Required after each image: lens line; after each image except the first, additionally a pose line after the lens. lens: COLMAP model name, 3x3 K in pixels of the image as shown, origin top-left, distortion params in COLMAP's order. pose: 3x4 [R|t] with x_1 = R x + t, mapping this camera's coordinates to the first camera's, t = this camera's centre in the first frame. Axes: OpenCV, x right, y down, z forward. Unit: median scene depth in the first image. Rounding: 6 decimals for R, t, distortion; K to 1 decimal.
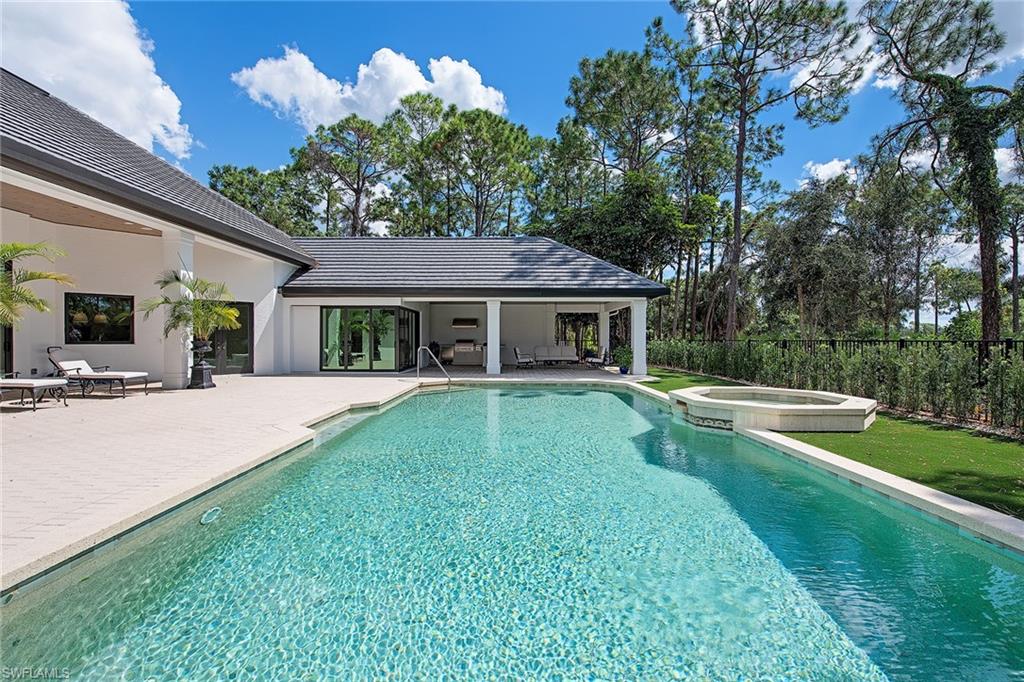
lens RADIAL K [[454.9, 0, 510.6], [0, 454.9, 343.2], [0, 0, 1]] dist [-0.013163, -0.000050]
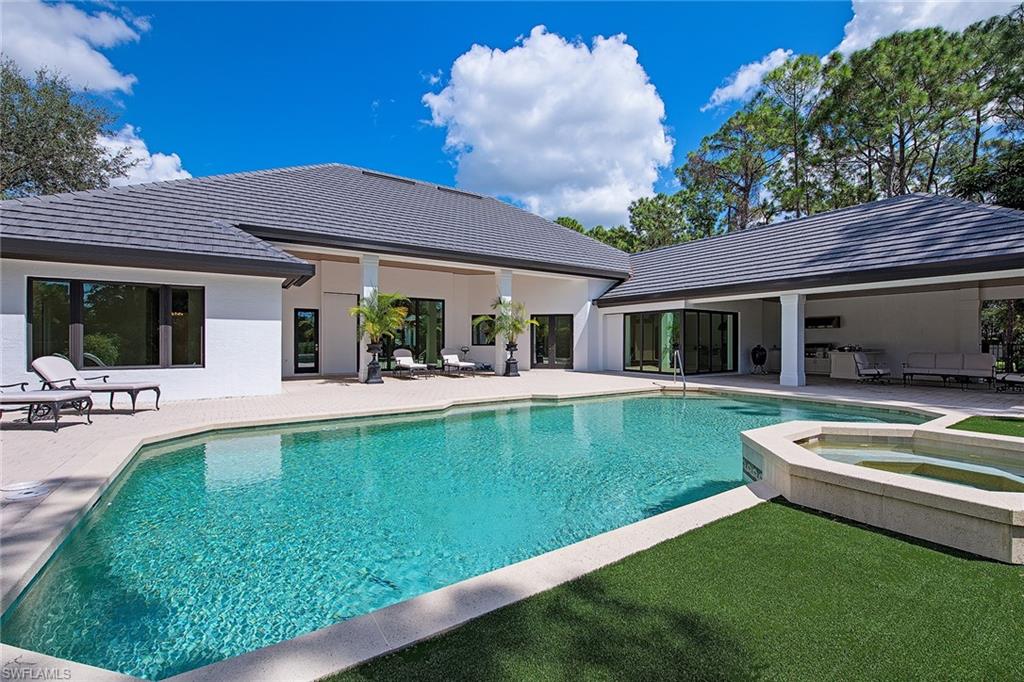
lens RADIAL K [[439.3, 0, 510.3], [0, 439.3, 339.2], [0, 0, 1]] dist [-0.000036, 0.000088]
pose [[0.547264, -0.008310, -0.836919, 0.348869], [-0.006315, 0.999881, -0.014058, 0.000025], [0.836936, 0.012979, 0.547147, 0.162191]]
